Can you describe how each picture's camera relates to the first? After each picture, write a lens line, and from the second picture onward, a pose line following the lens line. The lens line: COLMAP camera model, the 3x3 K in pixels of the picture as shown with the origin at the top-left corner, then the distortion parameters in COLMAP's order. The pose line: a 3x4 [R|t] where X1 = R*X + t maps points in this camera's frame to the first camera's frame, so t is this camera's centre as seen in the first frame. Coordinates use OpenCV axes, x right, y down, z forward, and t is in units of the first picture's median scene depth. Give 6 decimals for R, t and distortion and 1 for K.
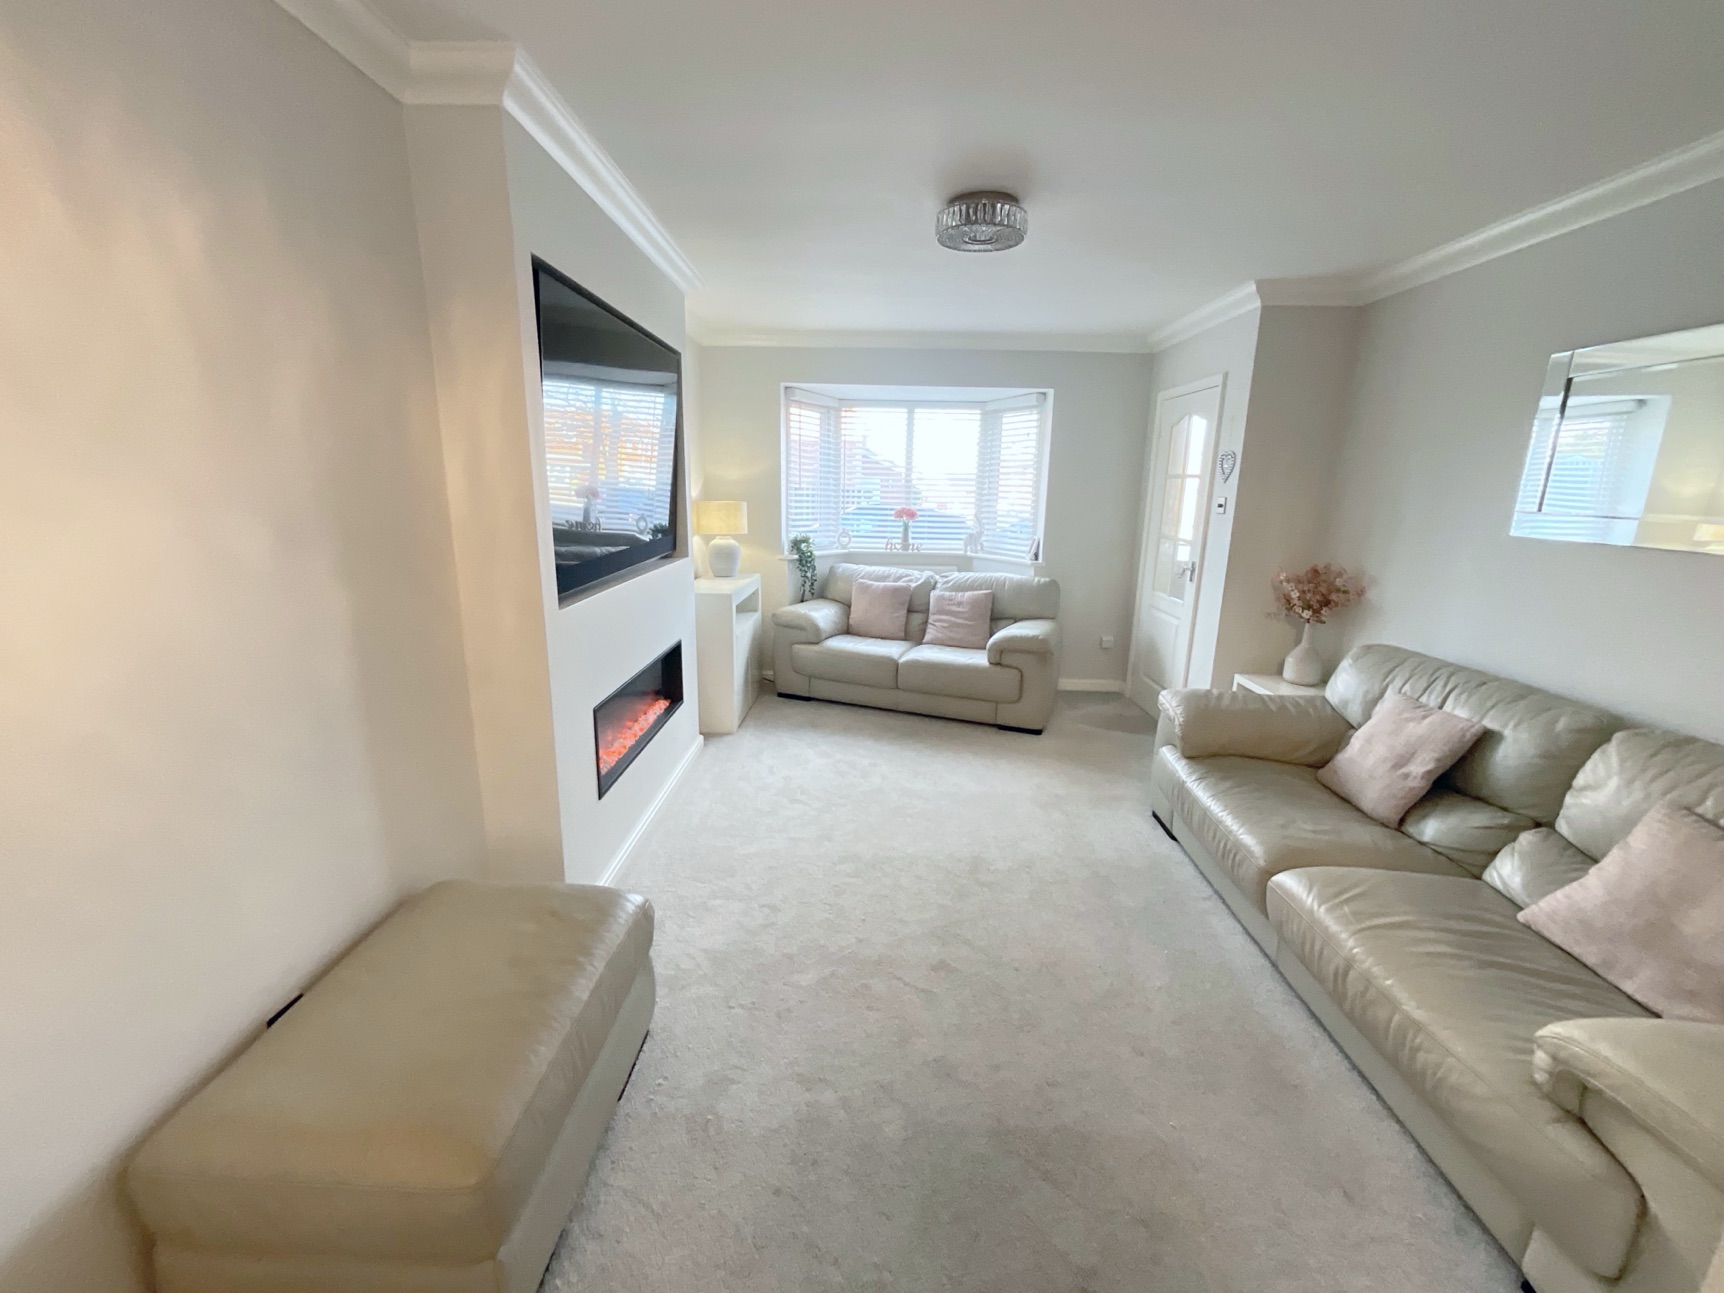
lens RADIAL K [[695.4, 0, 863.3], [0, 695.4, 644.8], [0, 0, 1]] dist [-0.000050, 0.000126]
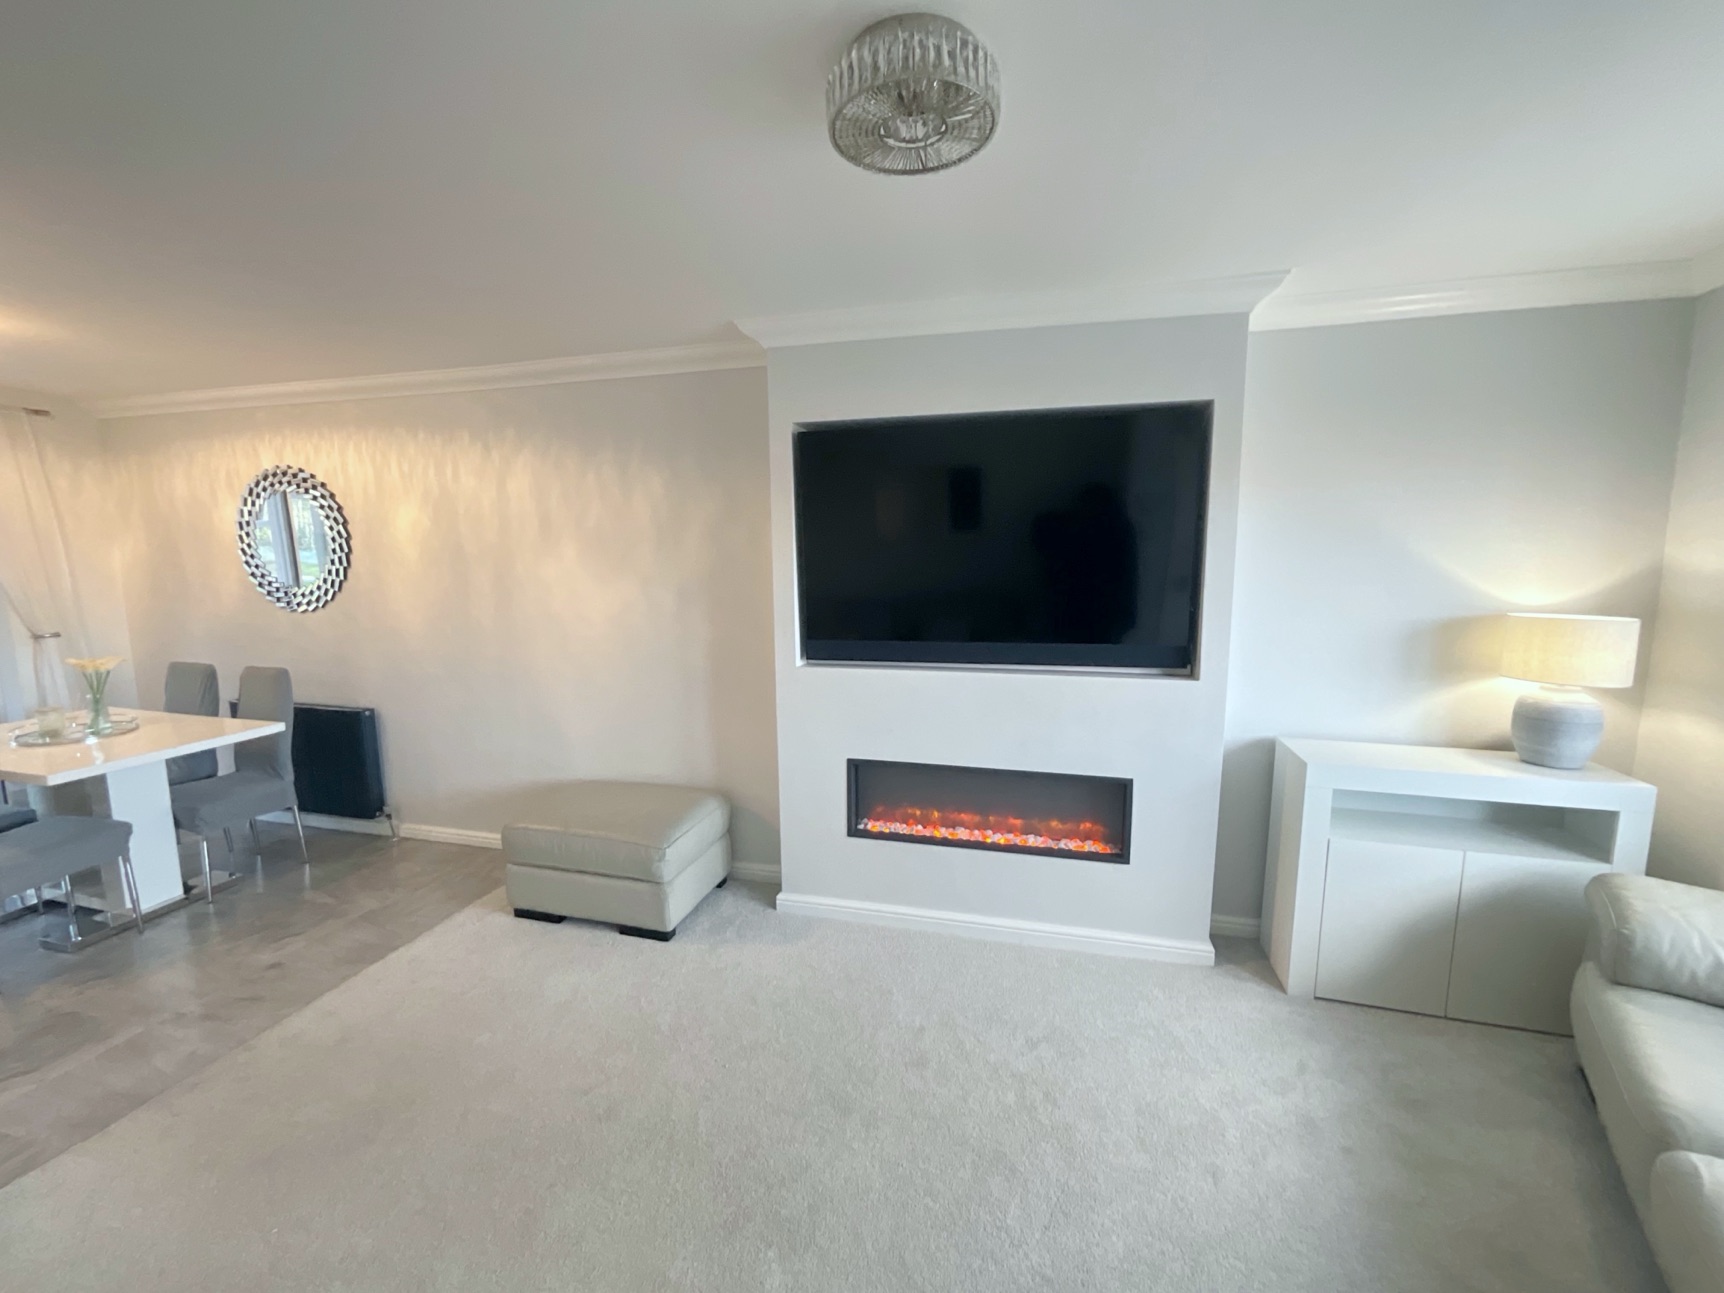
lens RADIAL K [[703.0, 0, 861.7], [0, 703.0, 643.6], [0, 0, 1]] dist [-0.001037, 0.000637]
pose [[-0.241495, 0.095137, -0.965727, 0.399753], [-0.222845, 0.963150, 0.150609, -0.150955], [0.944468, 0.251578, -0.211395, 0.640150]]
